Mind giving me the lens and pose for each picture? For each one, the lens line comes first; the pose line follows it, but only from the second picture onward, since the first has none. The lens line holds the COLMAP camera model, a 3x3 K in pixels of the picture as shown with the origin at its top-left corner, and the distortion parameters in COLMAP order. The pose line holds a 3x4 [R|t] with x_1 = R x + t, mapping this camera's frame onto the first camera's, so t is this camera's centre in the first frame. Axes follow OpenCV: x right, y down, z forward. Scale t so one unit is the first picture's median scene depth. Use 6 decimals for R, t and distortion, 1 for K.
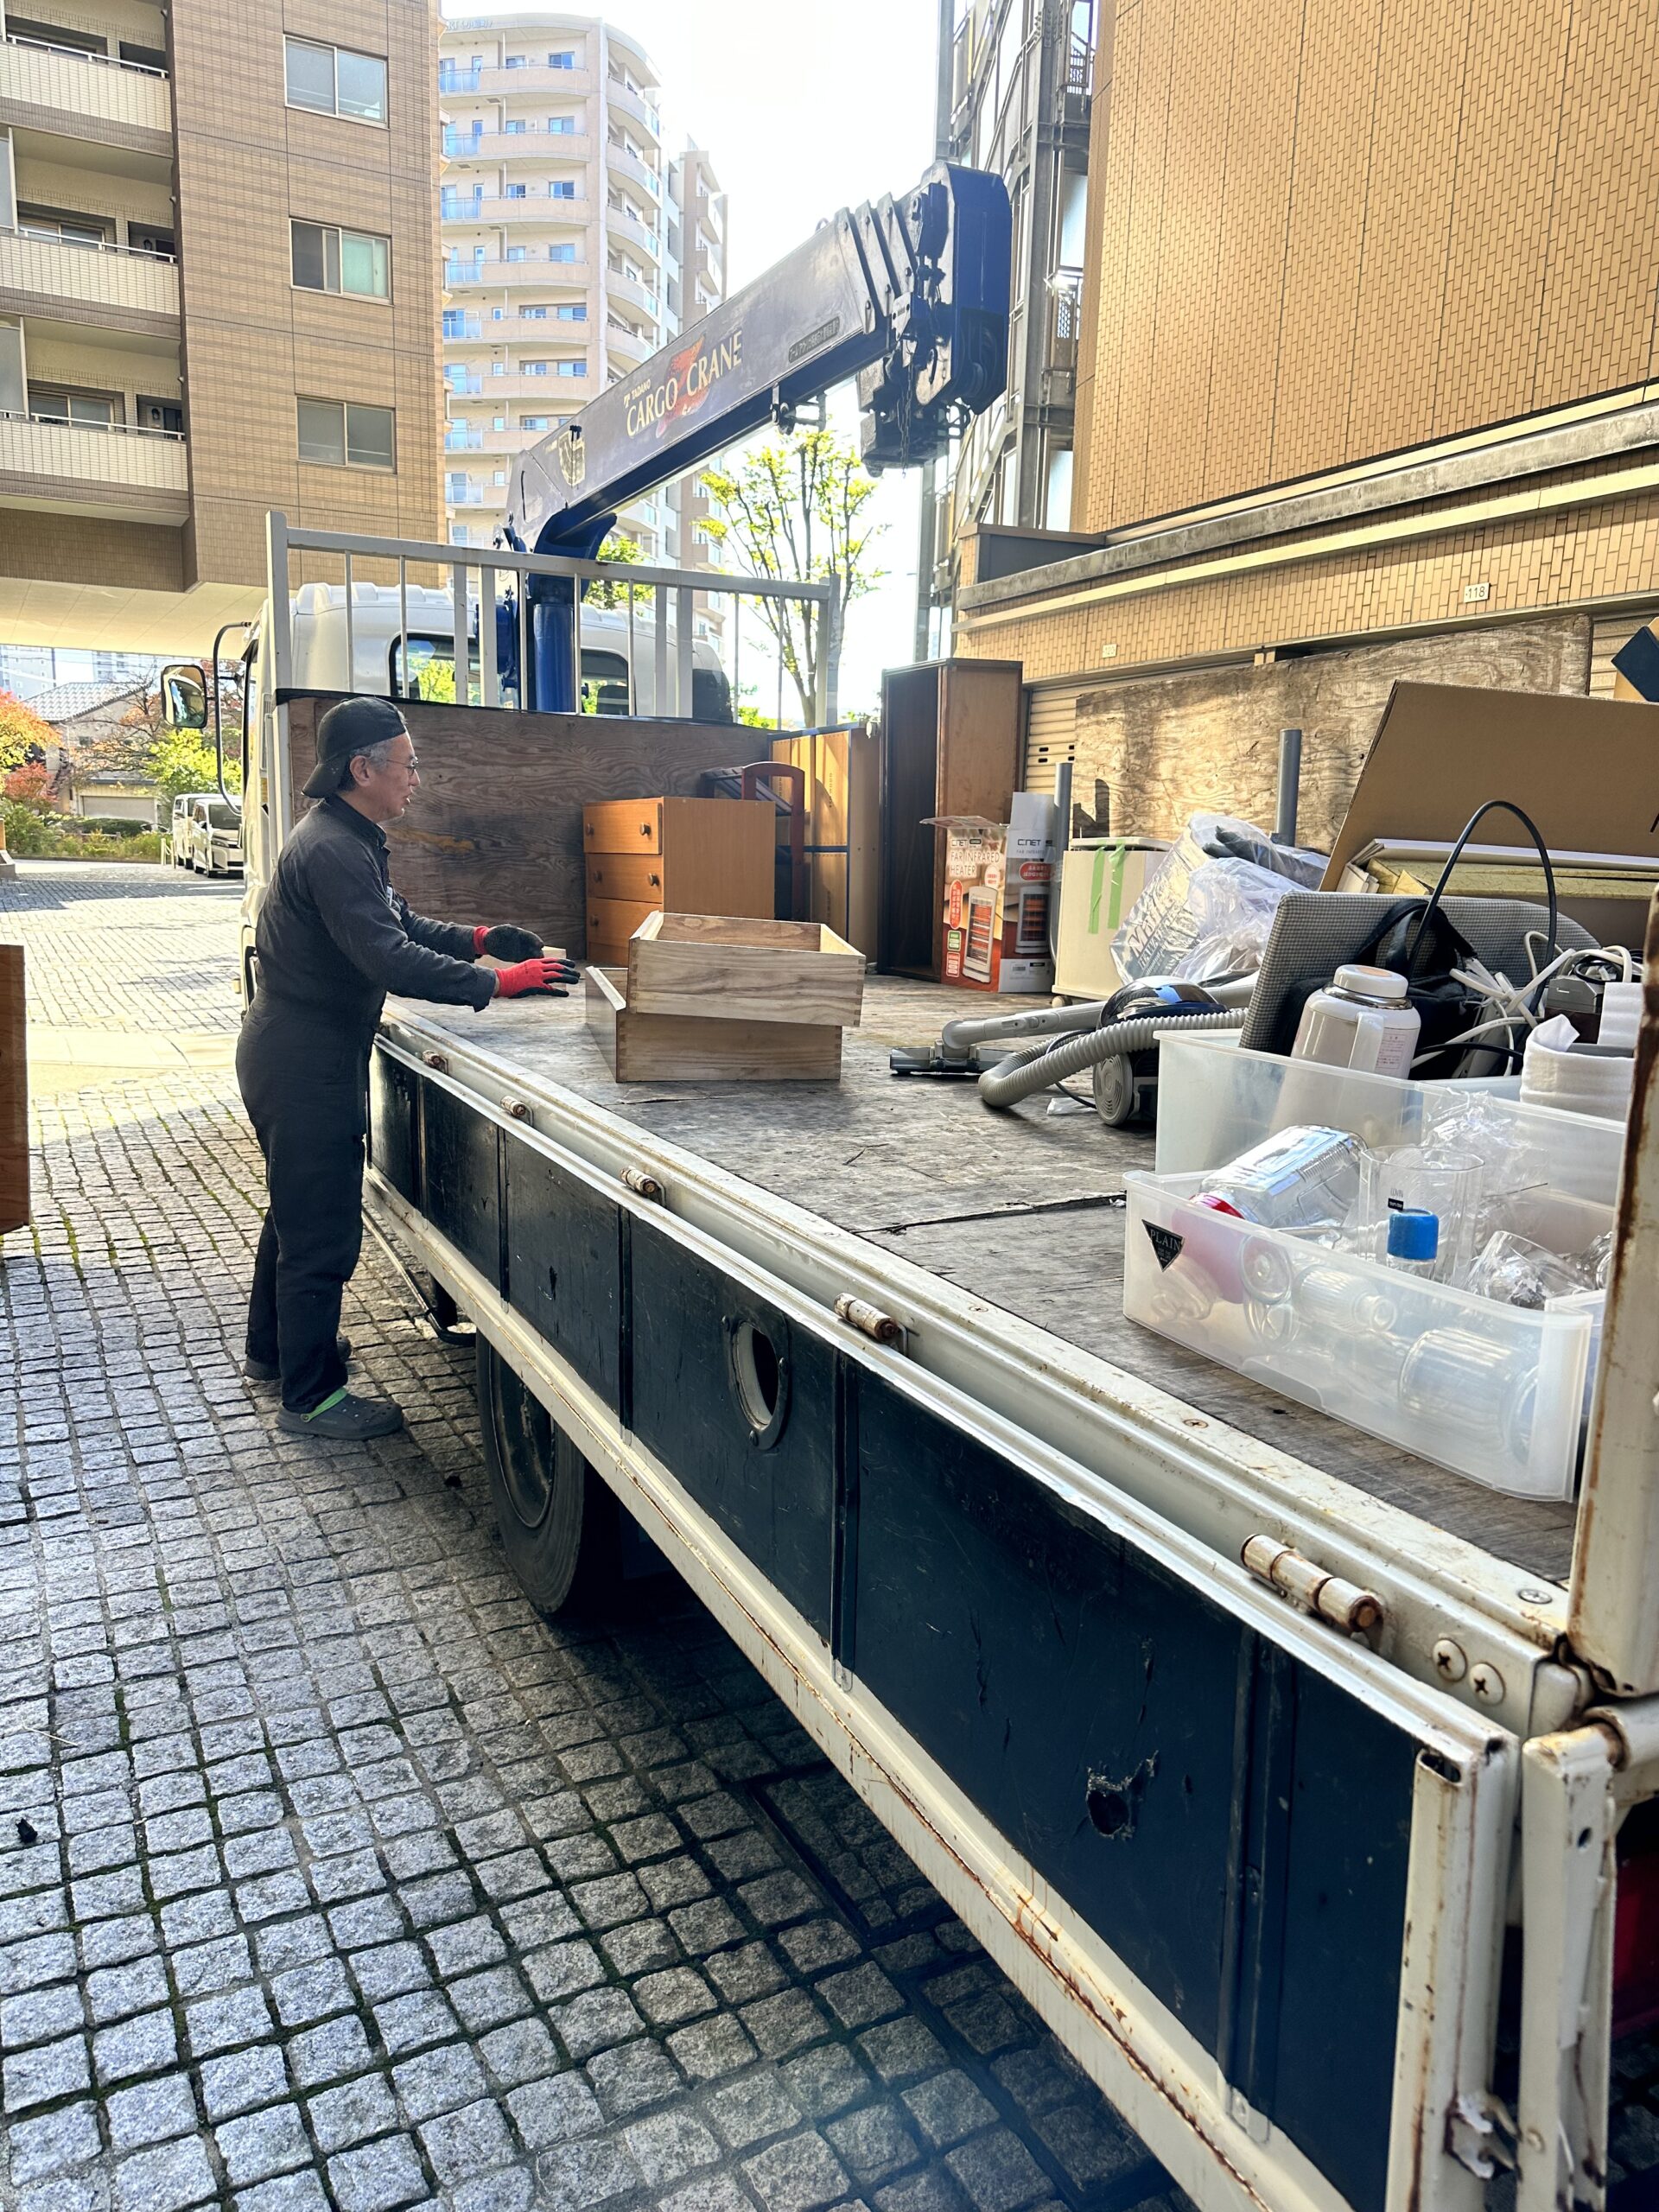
lens RADIAL K [[1555.1, 0, 829.5], [0, 1555.1, 1106.0], [0, 0, 1]] dist [0.007141, -0.009155]
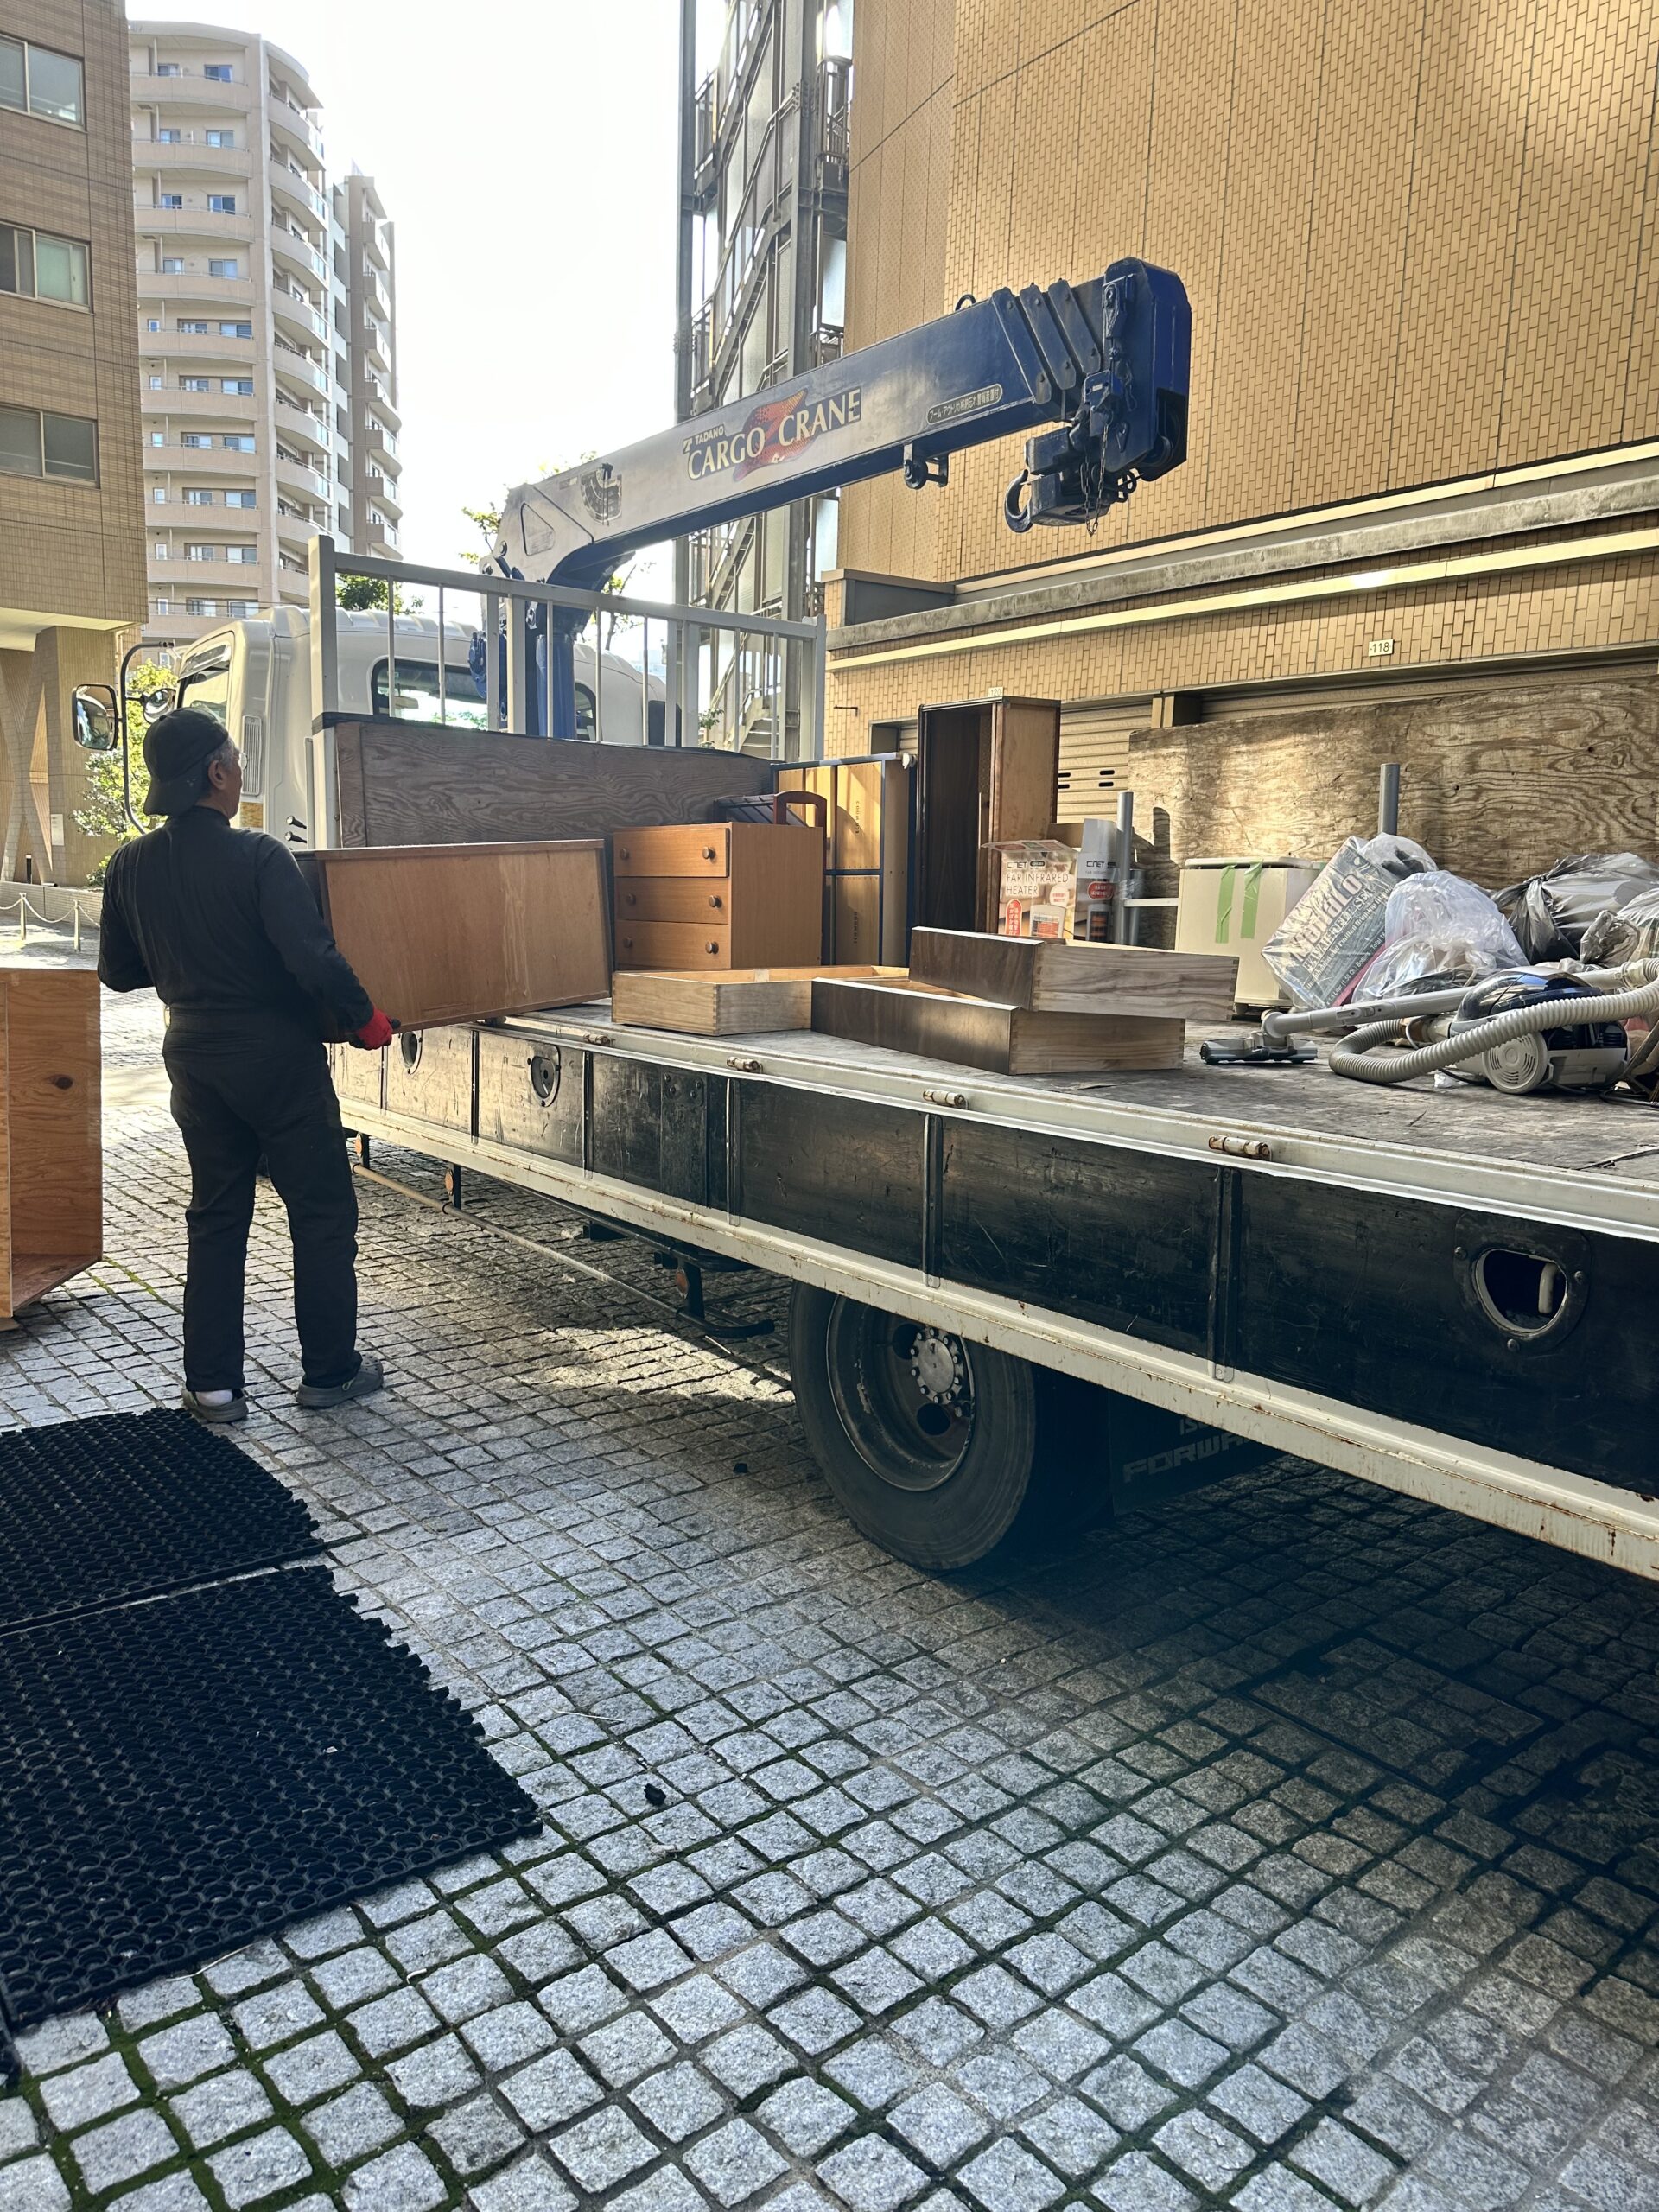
lens RADIAL K [[1542.6, 0, 826.1], [0, 1542.6, 1095.3], [0, 0, 1]] dist [0.006808, -0.007944]
pose [[0.980846, -0.028353, 0.192710, -0.210407], [0.033262, 0.999198, -0.022290, 0.008463], [-0.191923, 0.028273, 0.981003, -0.018655]]
